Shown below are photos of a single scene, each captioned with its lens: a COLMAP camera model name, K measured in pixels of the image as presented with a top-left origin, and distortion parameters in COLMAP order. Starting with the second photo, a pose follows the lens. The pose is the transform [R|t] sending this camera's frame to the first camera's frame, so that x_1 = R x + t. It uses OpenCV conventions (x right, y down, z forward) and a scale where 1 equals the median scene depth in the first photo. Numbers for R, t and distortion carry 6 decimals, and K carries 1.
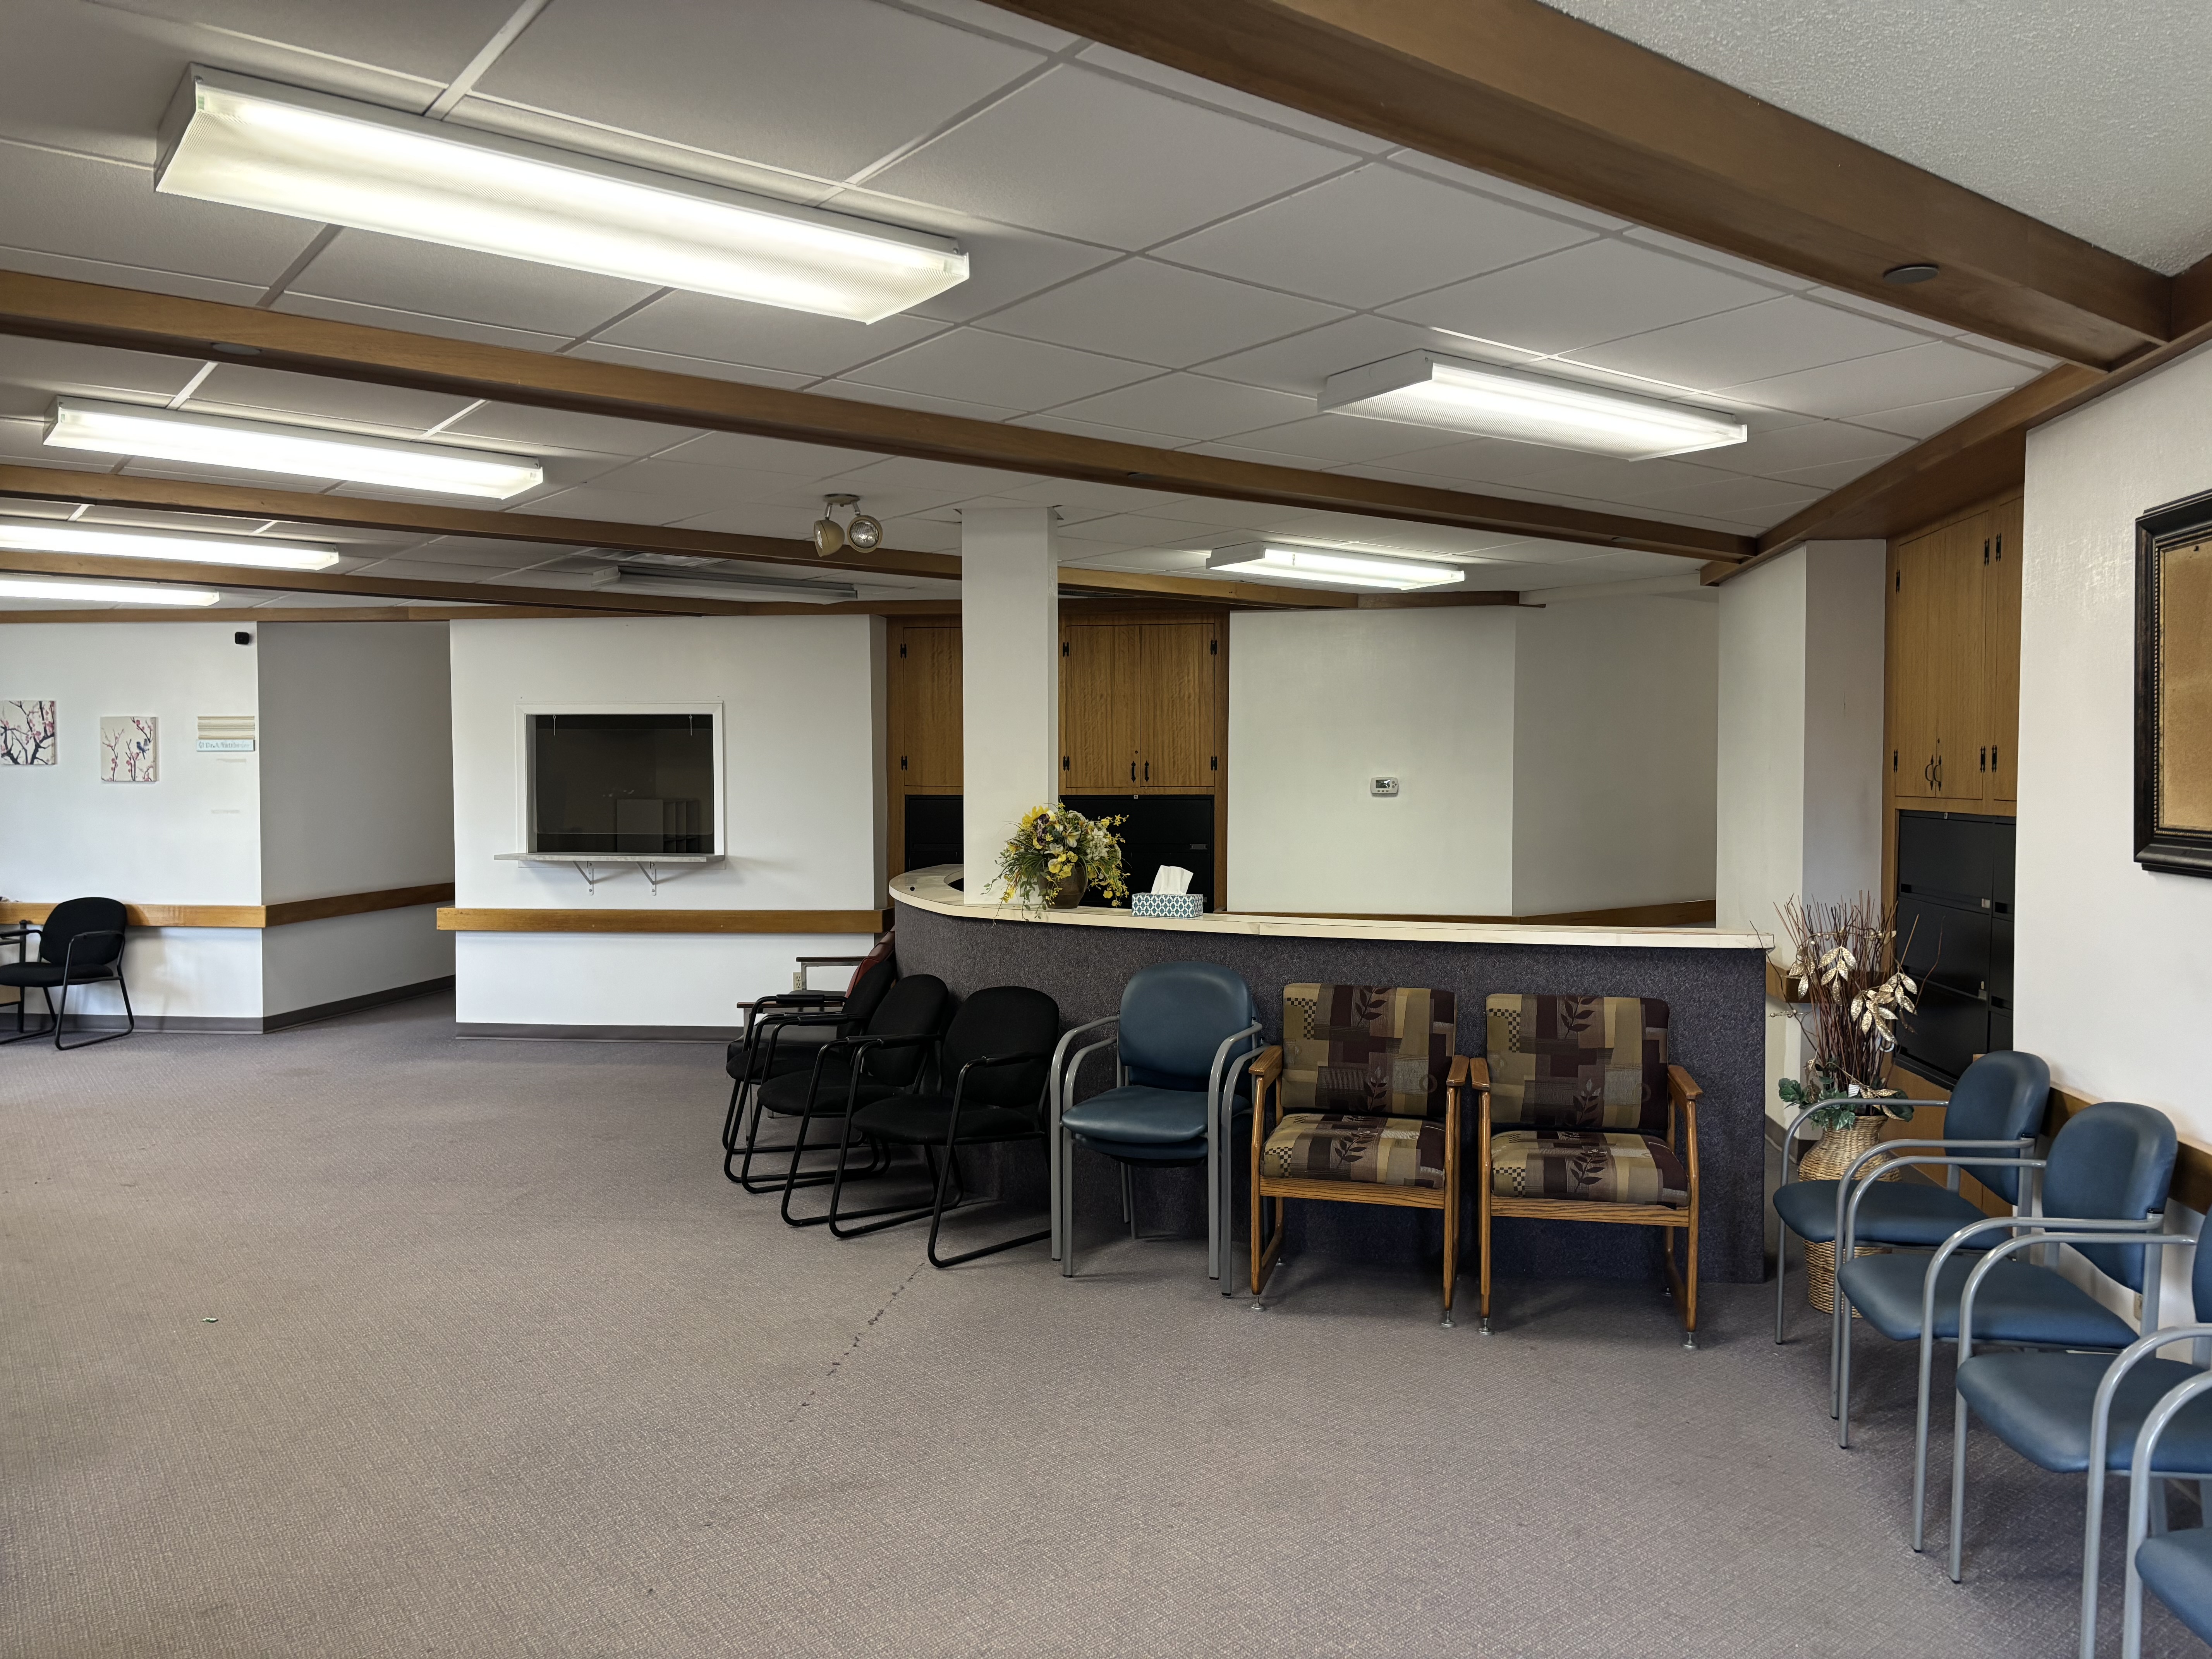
lens RADIAL K [[1666.8, 0, 1130.3], [0, 1666.8, 822.6], [0, 0, 1]] dist [0.069633, -0.090951]
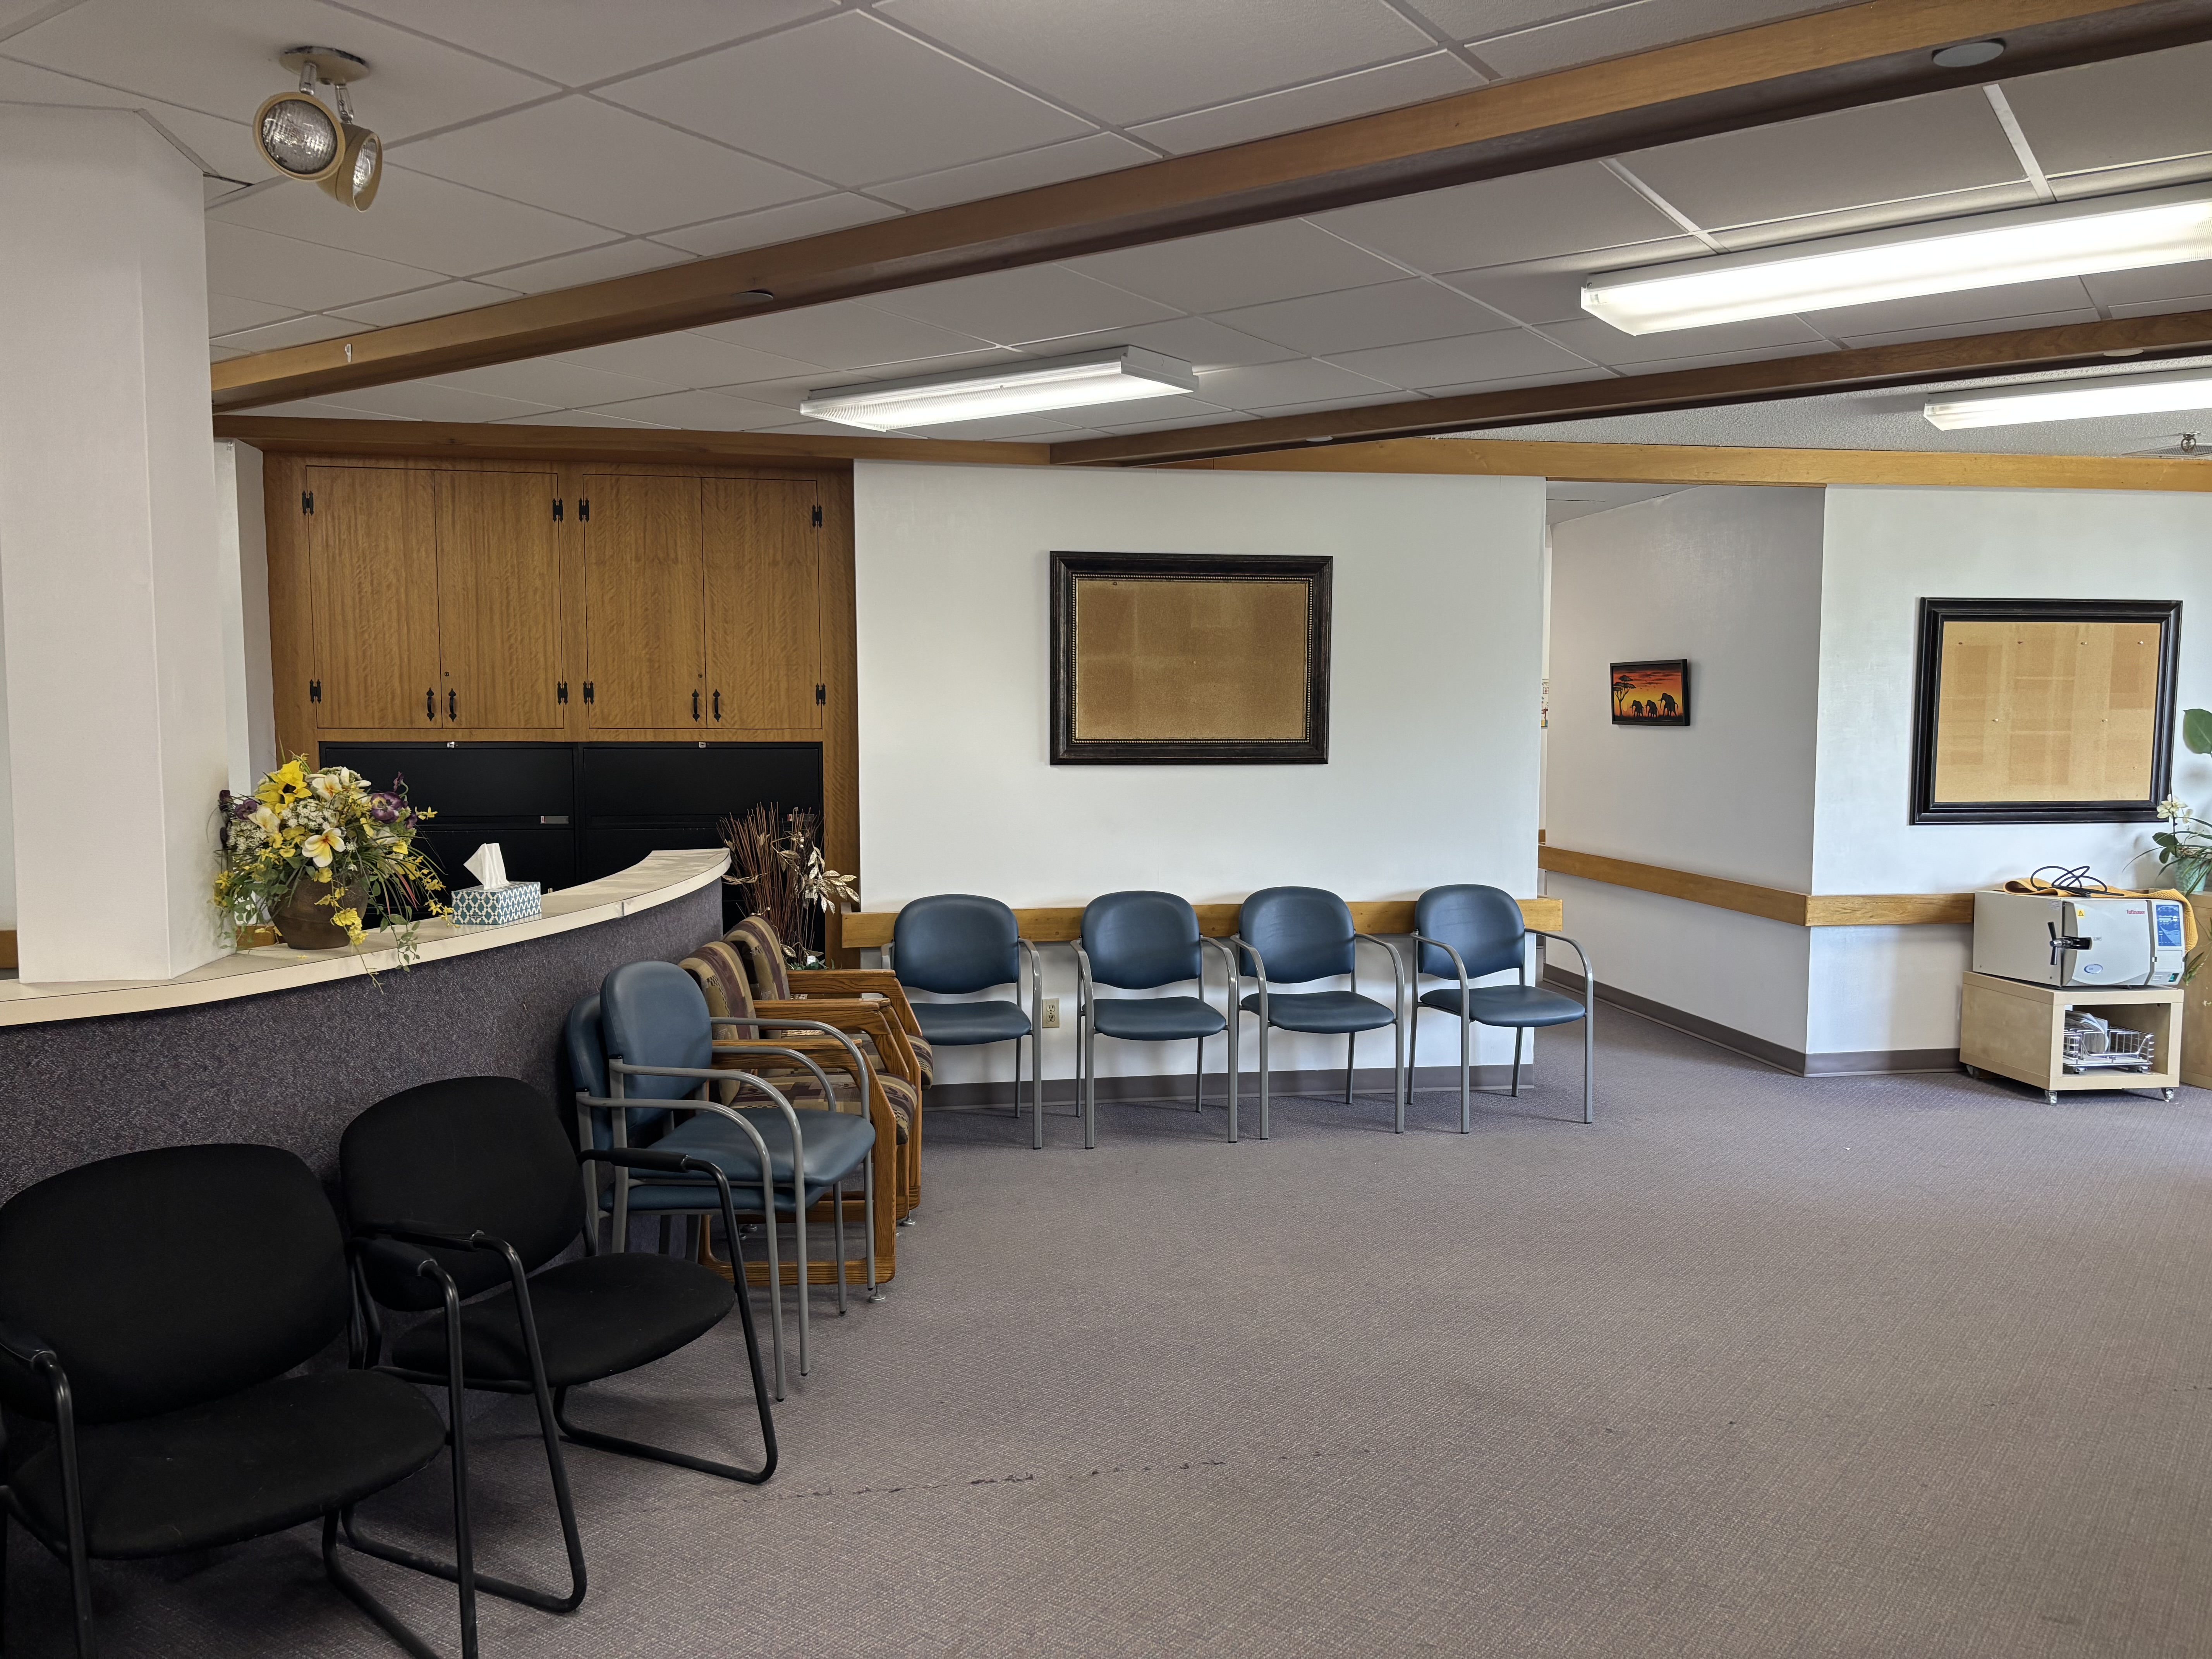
lens RADIAL K [[1663.7, 0, 1114.6], [0, 1663.7, 843.0], [0, 0, 1]] dist [0.050877, -0.044028]
pose [[-0.293121, -0.077356, 0.952941, -0.404484], [0.026437, 0.995684, 0.088958, -0.015818], [-0.955710, 0.051269, -0.289811, 0.570295]]
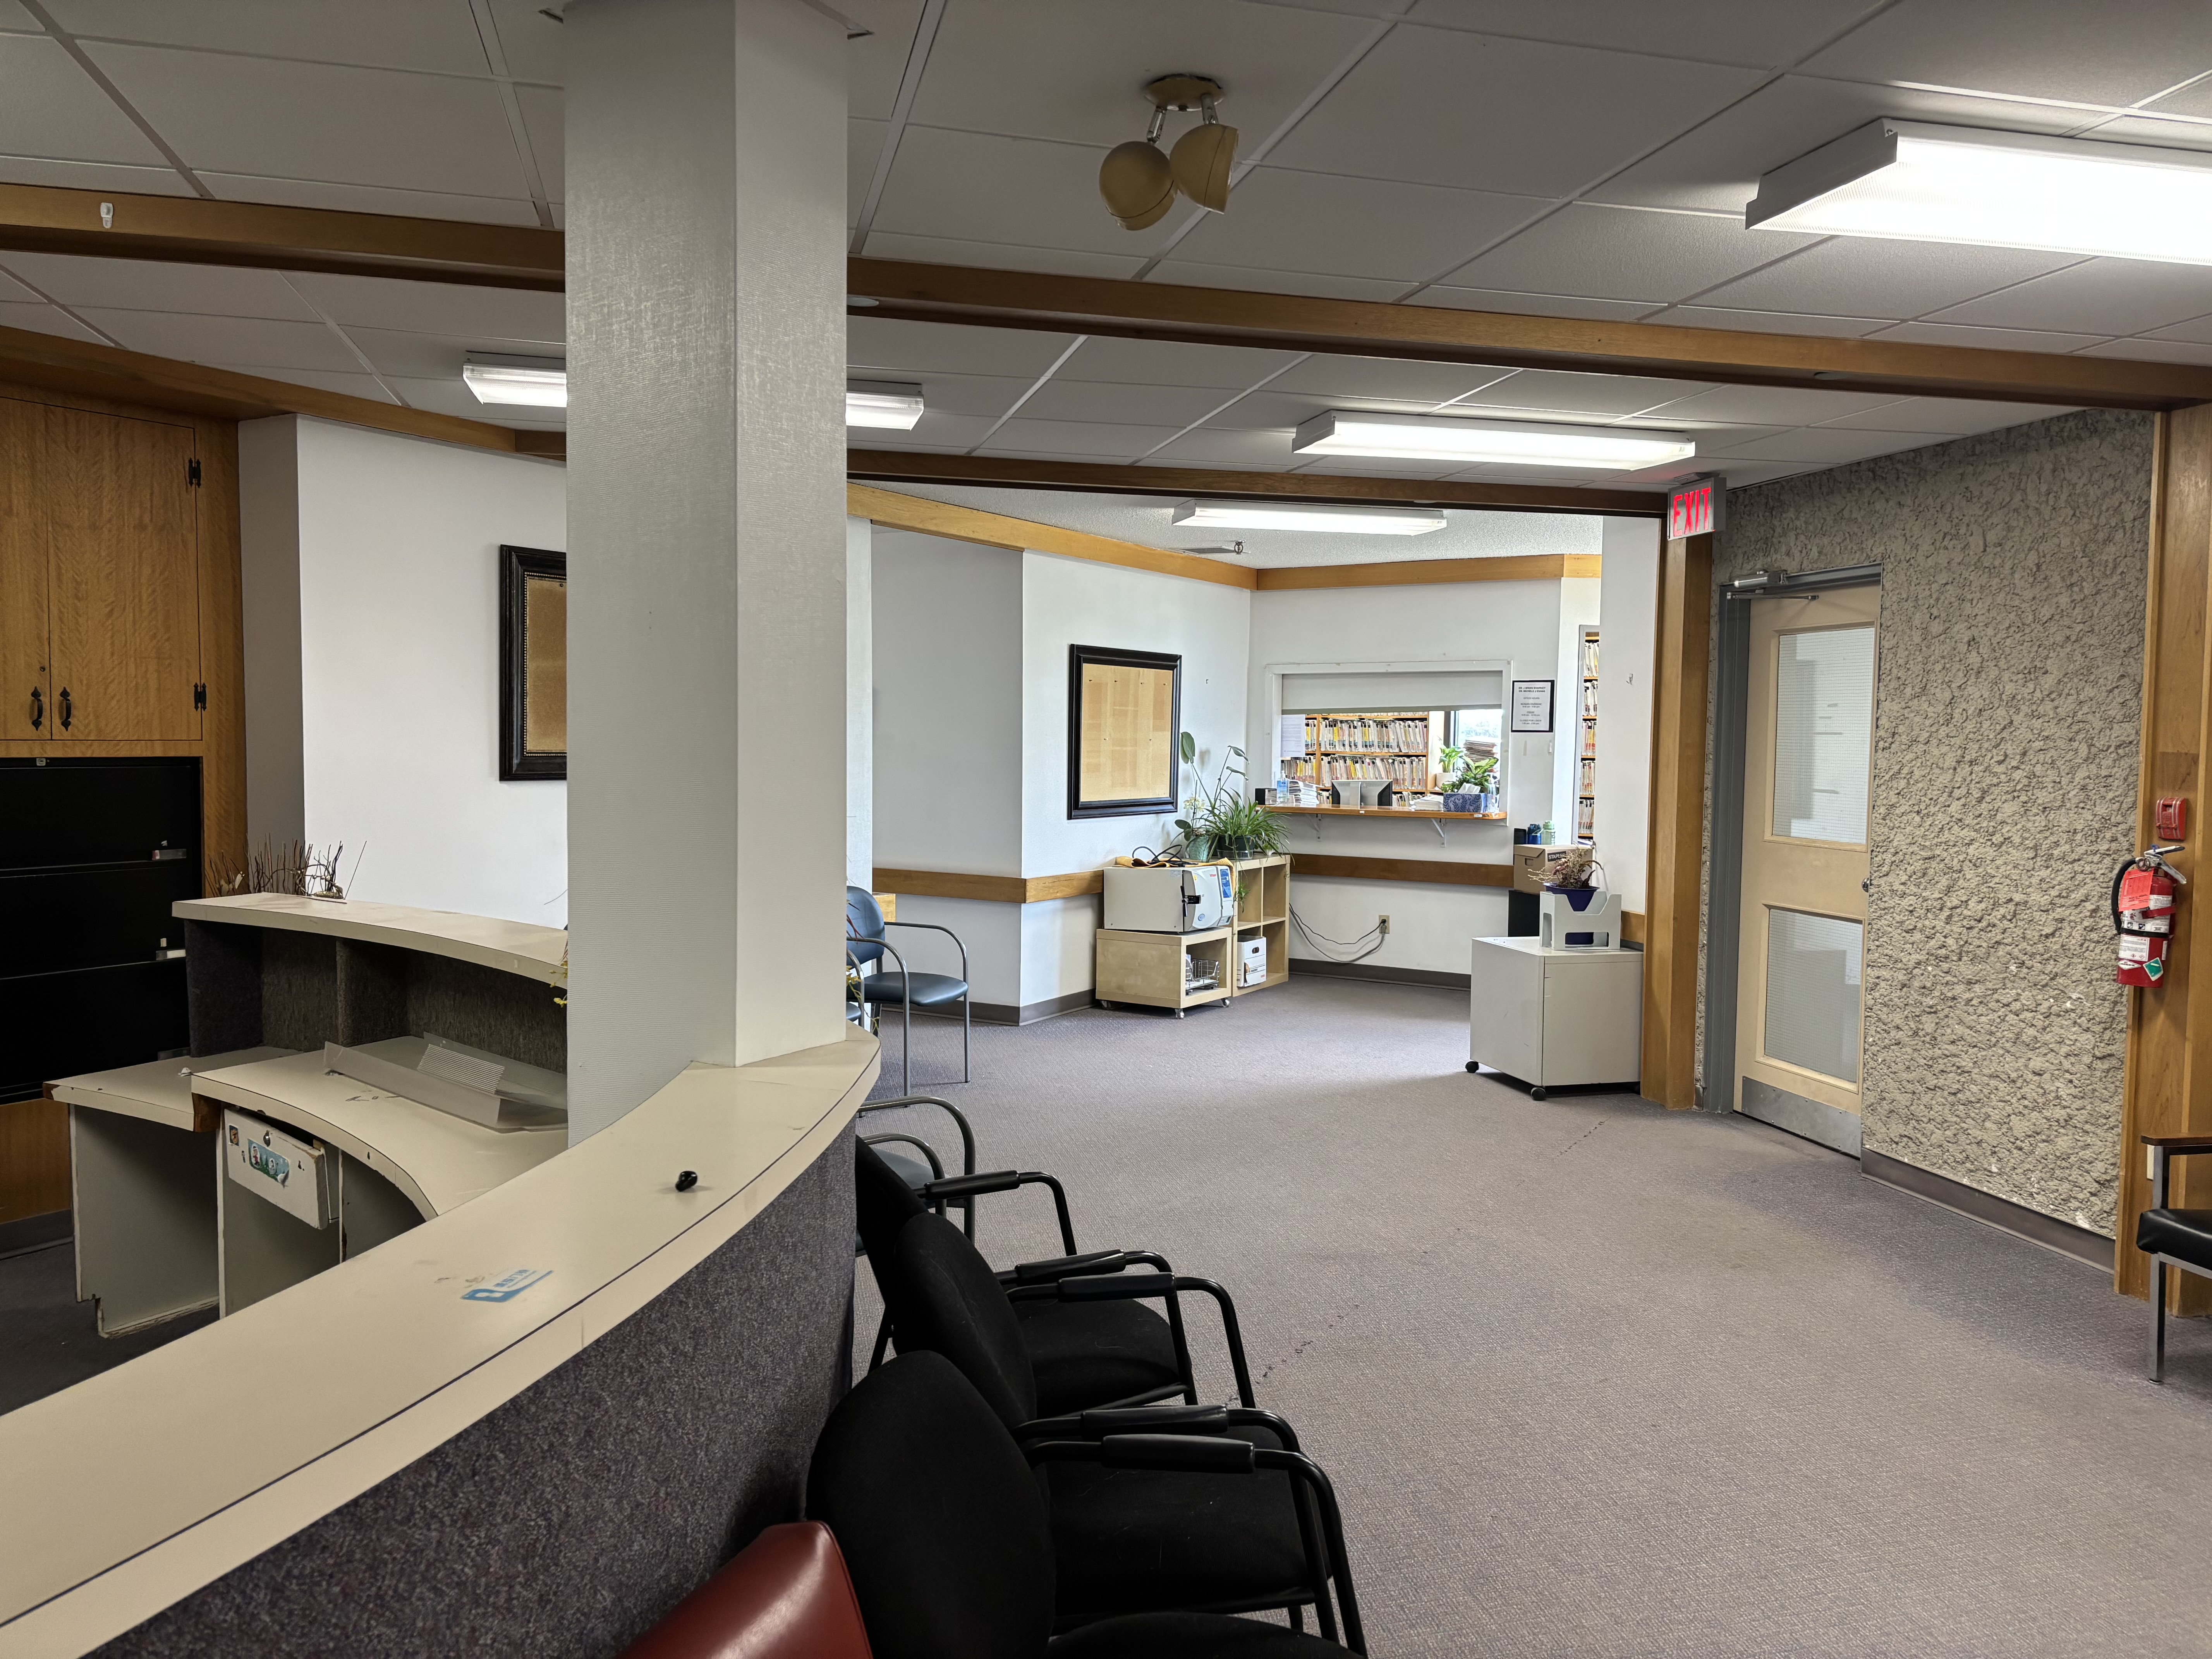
lens RADIAL K [[1653.8, 0, 1106.0], [0, 1653.8, 829.5], [0, 0, 1]] dist [0.044856, -0.049627]
pose [[-0.914799, -0.036157, 0.402287, -0.201459], [-0.001970, 0.996373, 0.085073, -0.022796], [-0.403904, 0.077032, -0.911552, 0.863508]]
